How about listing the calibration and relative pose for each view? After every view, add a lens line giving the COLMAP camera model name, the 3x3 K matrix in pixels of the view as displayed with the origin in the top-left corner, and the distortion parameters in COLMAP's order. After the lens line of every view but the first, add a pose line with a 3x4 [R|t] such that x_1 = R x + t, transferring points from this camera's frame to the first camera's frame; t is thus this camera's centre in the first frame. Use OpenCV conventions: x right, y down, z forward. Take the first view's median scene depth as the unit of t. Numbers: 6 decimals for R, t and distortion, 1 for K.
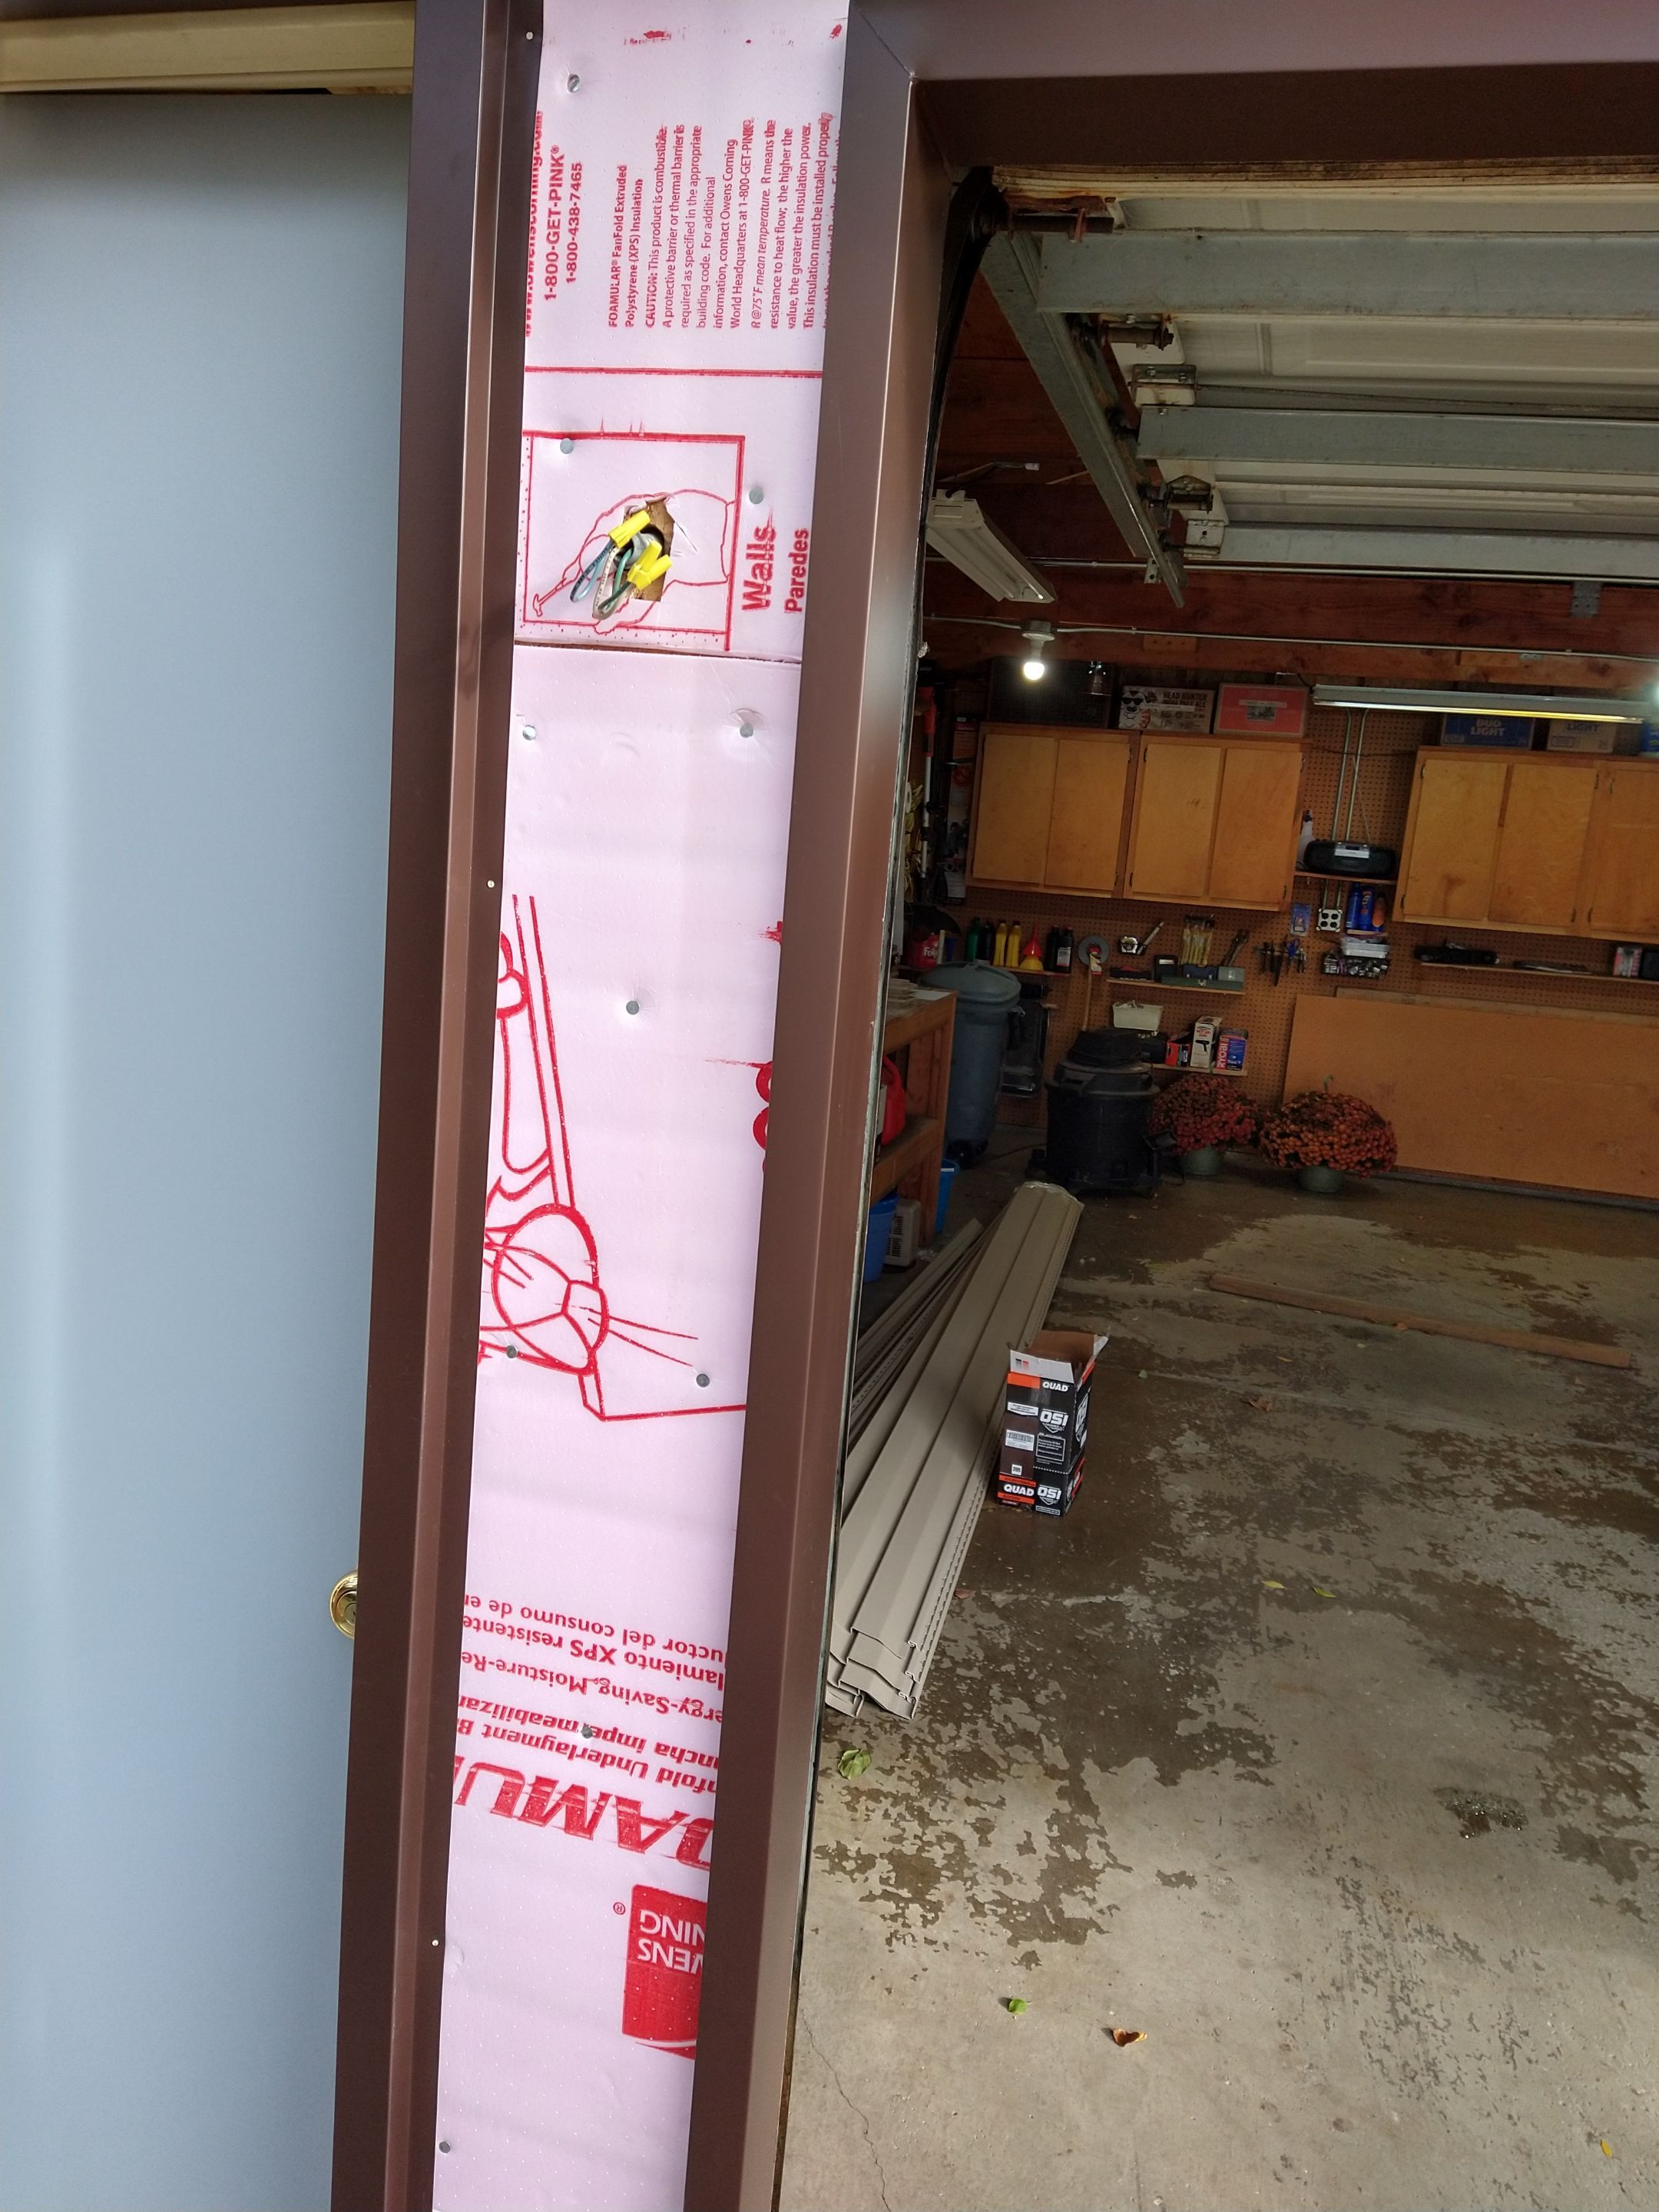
lens RADIAL K [[1656.4, 0, 818.1], [0, 1656.4, 1102.8], [0, 0, 1]] dist [0.102497, -0.120663]
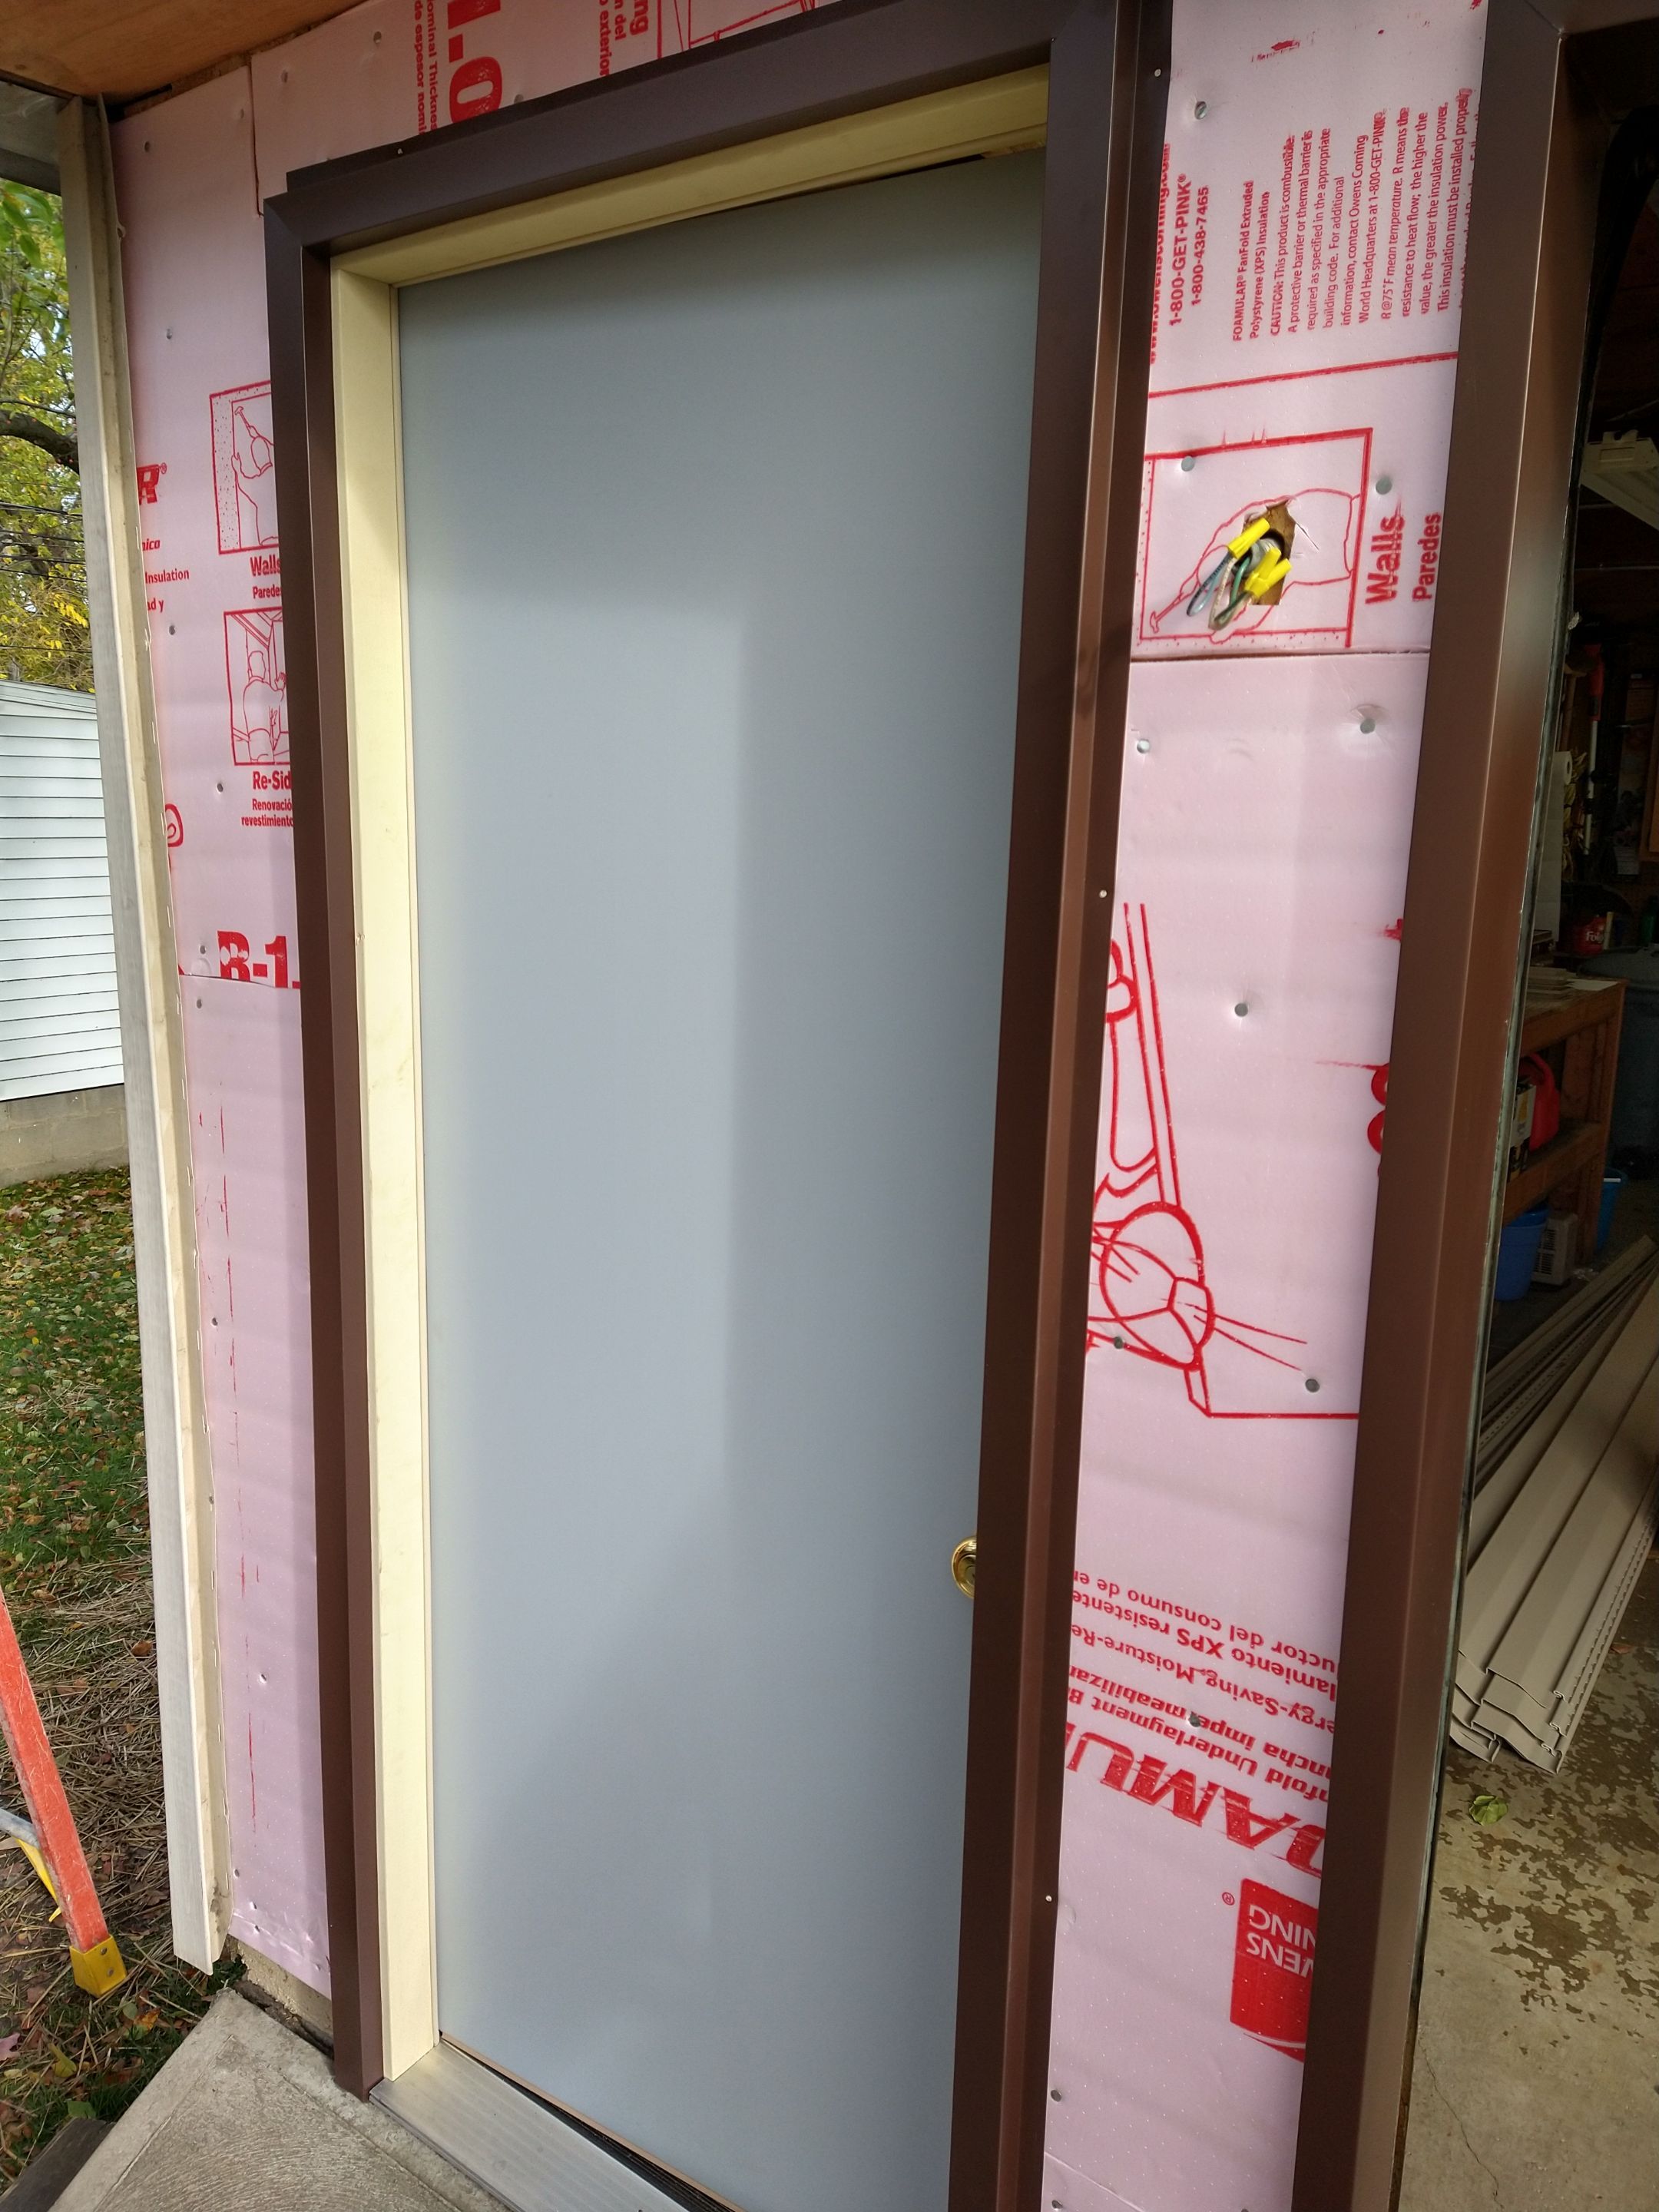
lens RADIAL K [[1656.4, 0, 806.9], [0, 1656.4, 1111.3], [0, 0, 1]] dist [0.102497, -0.120663]
pose [[0.932402, 0.011262, -0.361247, 0.007575], [-0.008909, 0.999927, 0.008178, -0.001559], [0.361313, -0.004406, 0.932434, -0.034883]]
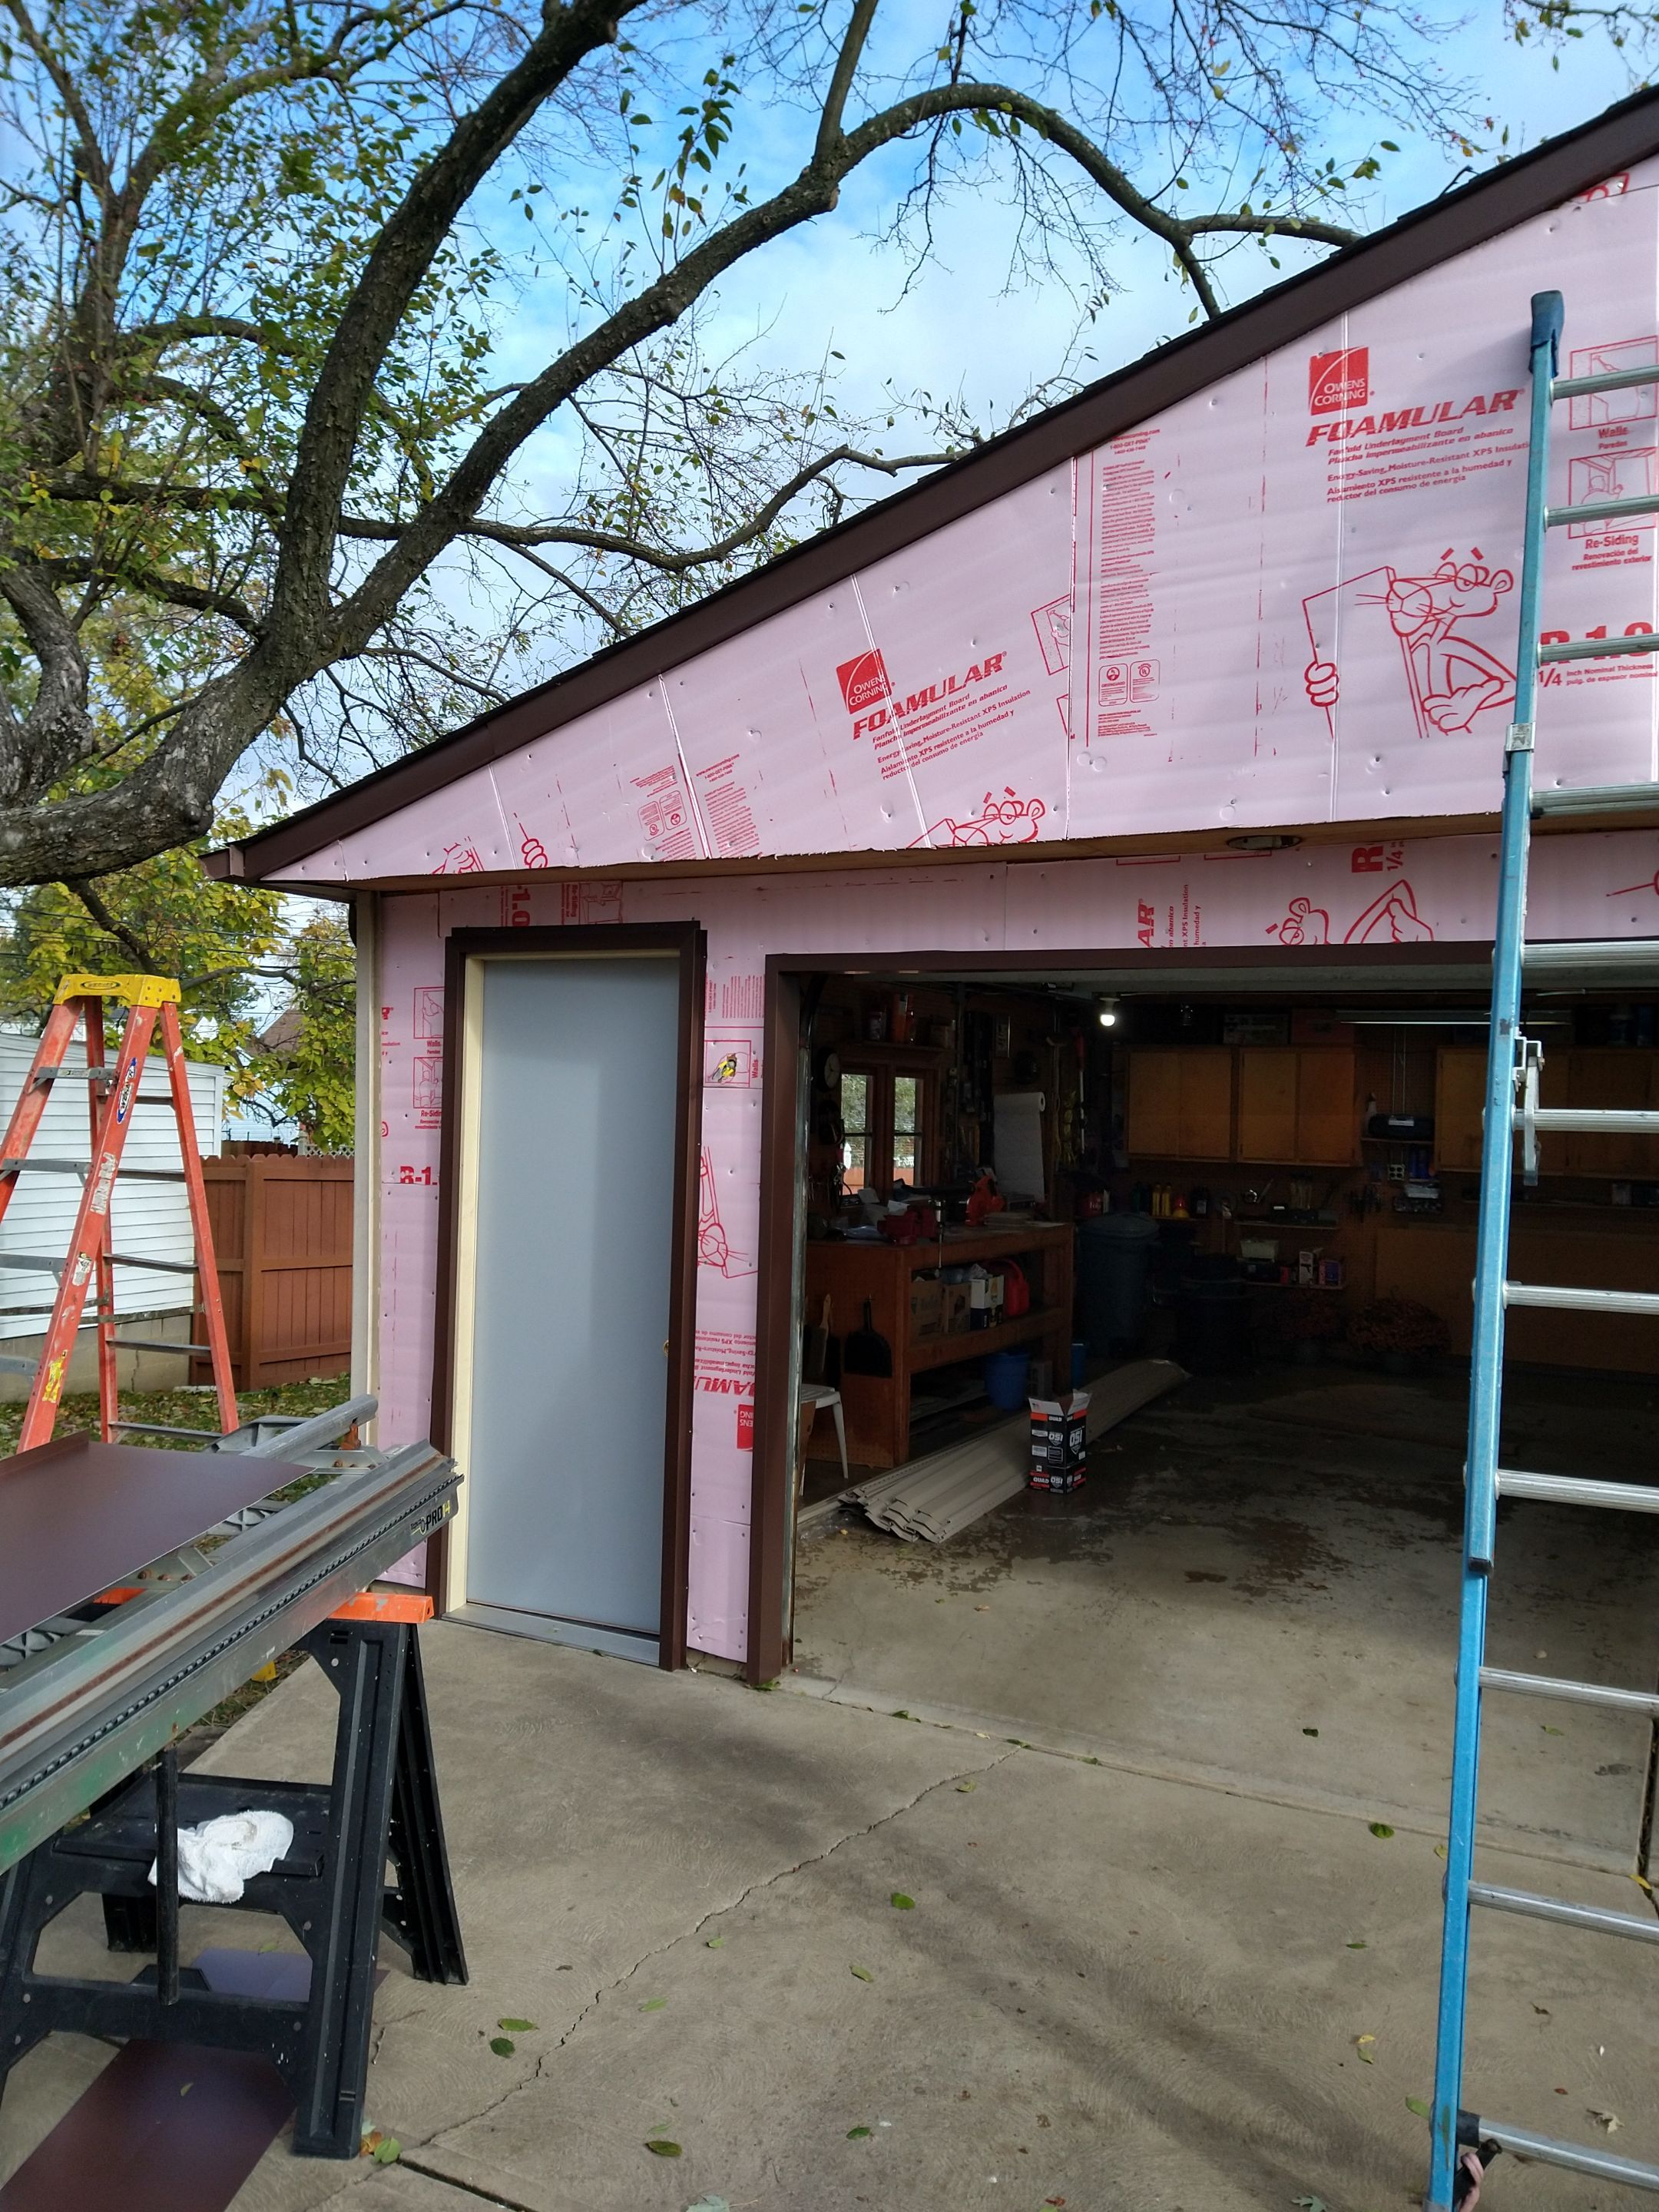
lens RADIAL K [[1656.4, 0, 793.8], [0, 1656.4, 1120.9], [0, 0, 1]] dist [0.102497, -0.120663]
pose [[0.973158, -0.051159, -0.224382, 0.814462], [0.012562, 0.985334, -0.170172, 0.435897], [0.229797, 0.162786, 0.959528, -2.457871]]
